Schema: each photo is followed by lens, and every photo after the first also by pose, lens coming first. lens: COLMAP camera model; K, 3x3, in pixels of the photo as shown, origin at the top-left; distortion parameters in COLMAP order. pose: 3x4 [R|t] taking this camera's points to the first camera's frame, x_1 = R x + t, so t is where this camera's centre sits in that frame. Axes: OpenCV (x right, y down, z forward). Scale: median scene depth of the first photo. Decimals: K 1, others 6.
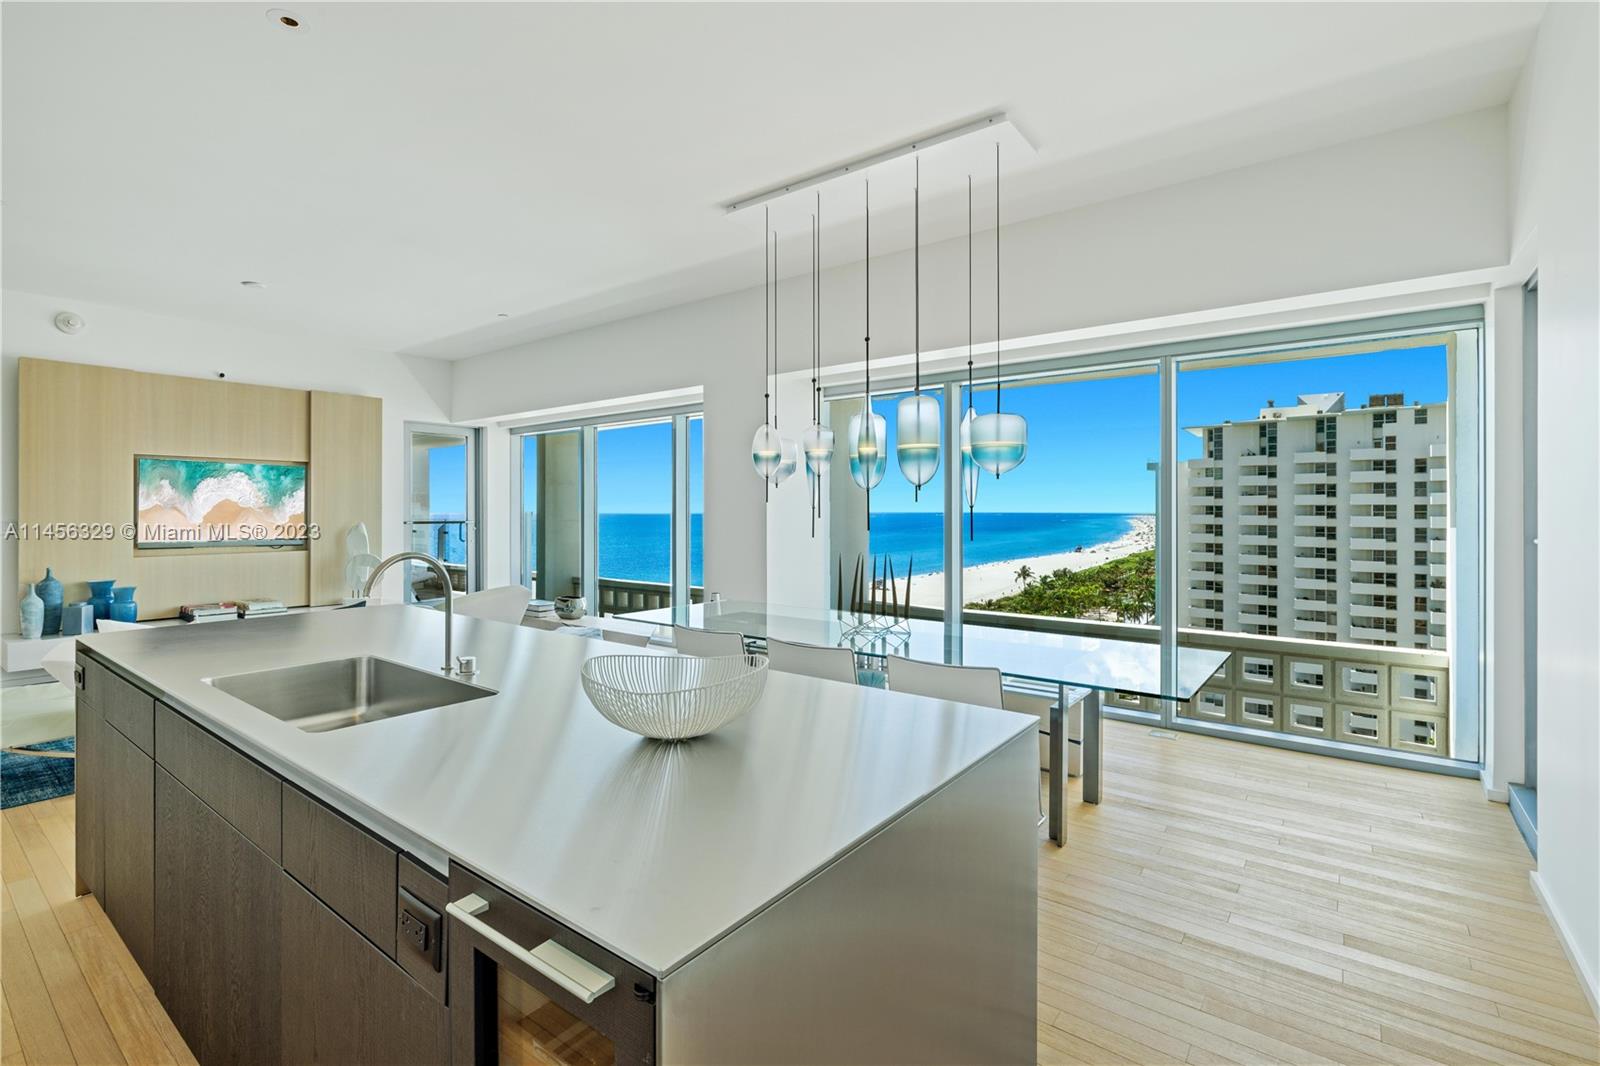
lens RADIAL K [[726.1, 0, 798.7], [0, 726.1, 509.9], [0, 0, 1]] dist [-0.001259, -0.000098]
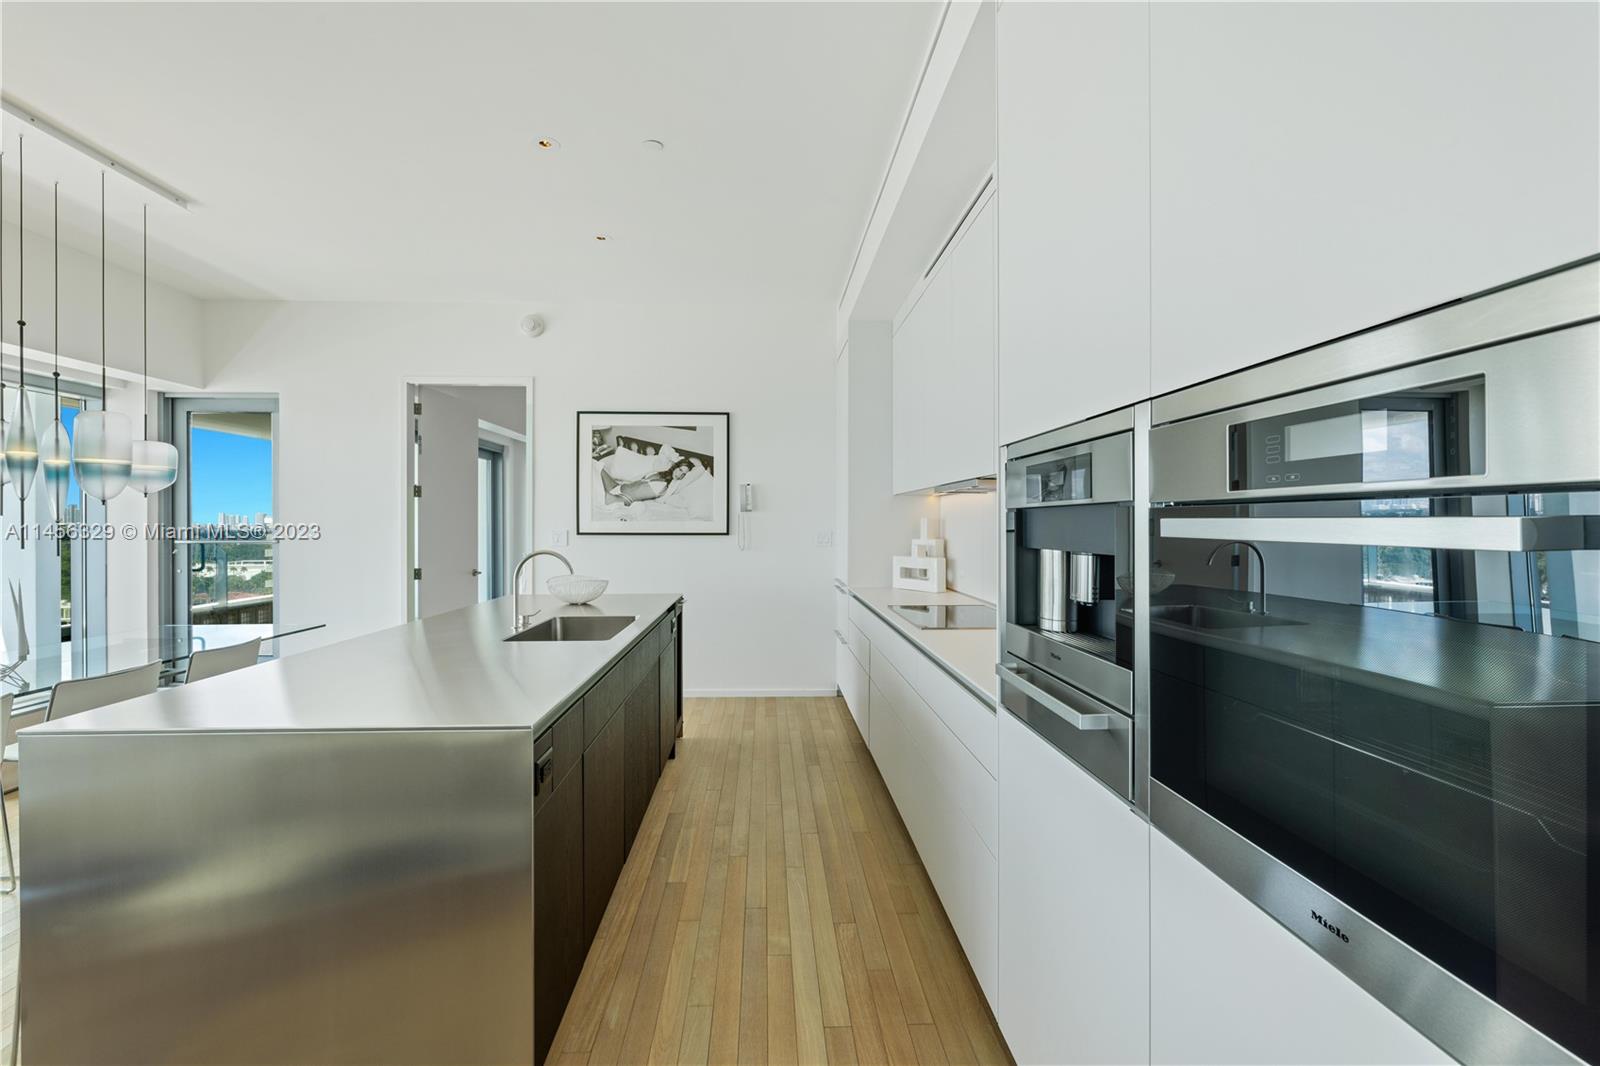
lens RADIAL K [[718.7, 0, 787.4], [0, 718.7, 516.5], [0, 0, 1]] dist [-0.000669, 0.000084]
pose [[-0.635642, 0.006316, 0.771958, -0.046580], [0.002429, 0.999978, -0.006182, -0.000102], [-0.771980, -0.002055, -0.635643, 0.035225]]
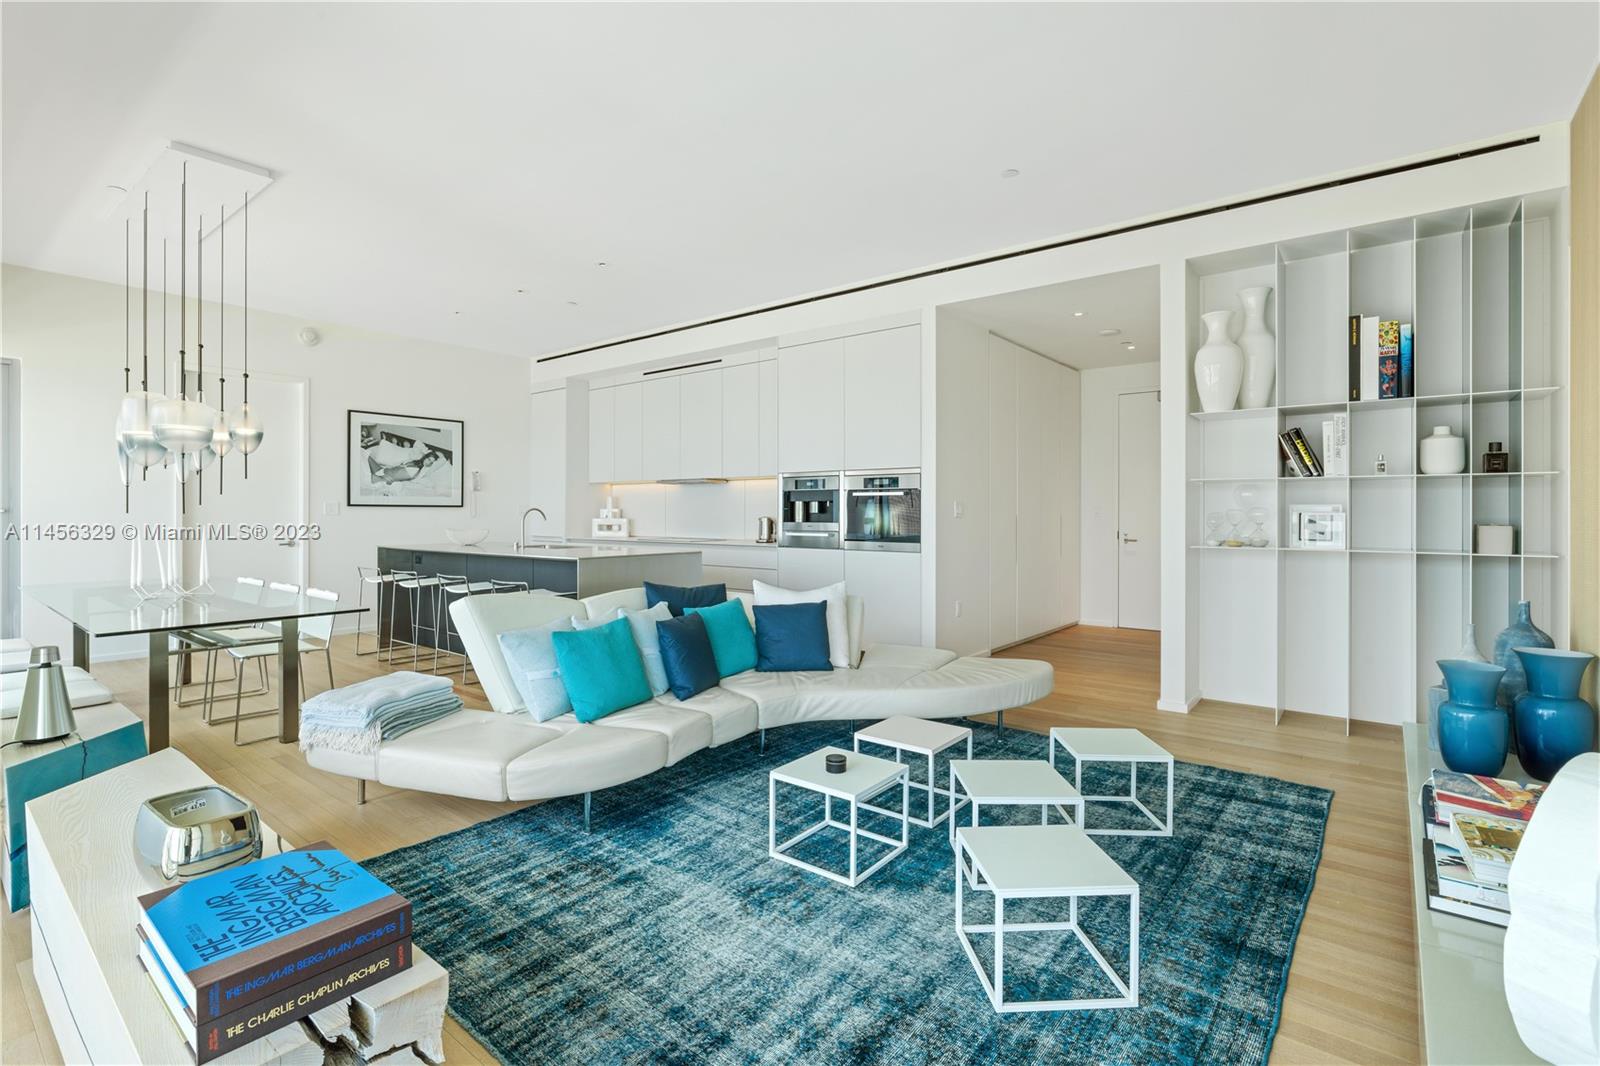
lens RADIAL K [[738.7, 0, 801.3], [0, 738.7, 511.2], [0, 0, 1]] dist [-0.000801, -0.000084]
pose [[-0.999818, 0.001250, 0.019039, -0.038425], [0.001277, 0.999998, 0.001396, 0.001607], [-0.019037, 0.001420, -0.999818, 0.092469]]
